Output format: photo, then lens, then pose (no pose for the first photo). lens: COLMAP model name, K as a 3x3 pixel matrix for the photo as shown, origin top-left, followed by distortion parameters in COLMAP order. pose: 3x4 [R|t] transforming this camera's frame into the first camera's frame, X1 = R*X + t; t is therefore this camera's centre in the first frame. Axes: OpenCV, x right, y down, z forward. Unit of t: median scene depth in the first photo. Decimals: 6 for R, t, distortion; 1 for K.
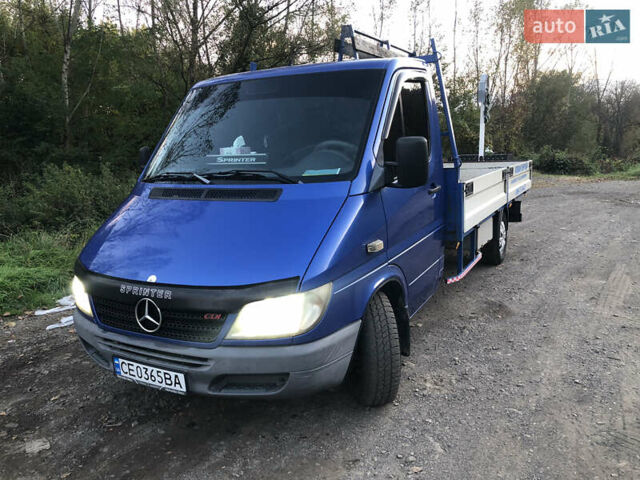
lens RADIAL K [[525.0, 0, 321.6], [0, 525.0, 245.7], [0, 0, 1]] dist [0.012601, 0.010098]
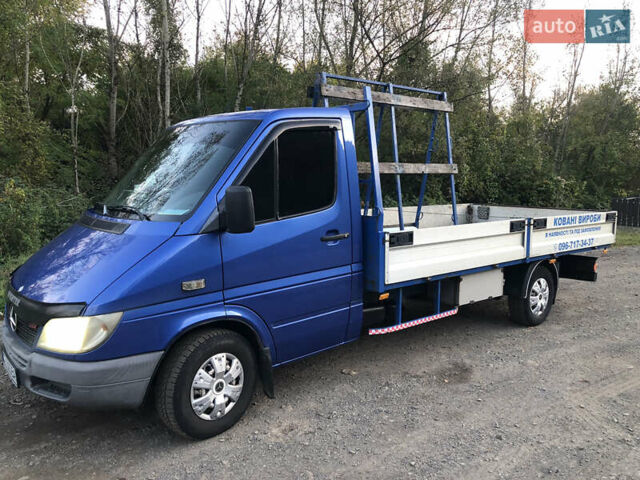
lens RADIAL K [[525.0, 0, 324.8], [0, 525.0, 236.7], [0, 0, 1]] dist [0.012601, 0.010098]
pose [[0.923497, 0.090305, -0.372826, 0.610142], [-0.113695, 0.992662, -0.041185, -0.068456], [0.366371, 0.080422, 0.926987, 0.076275]]
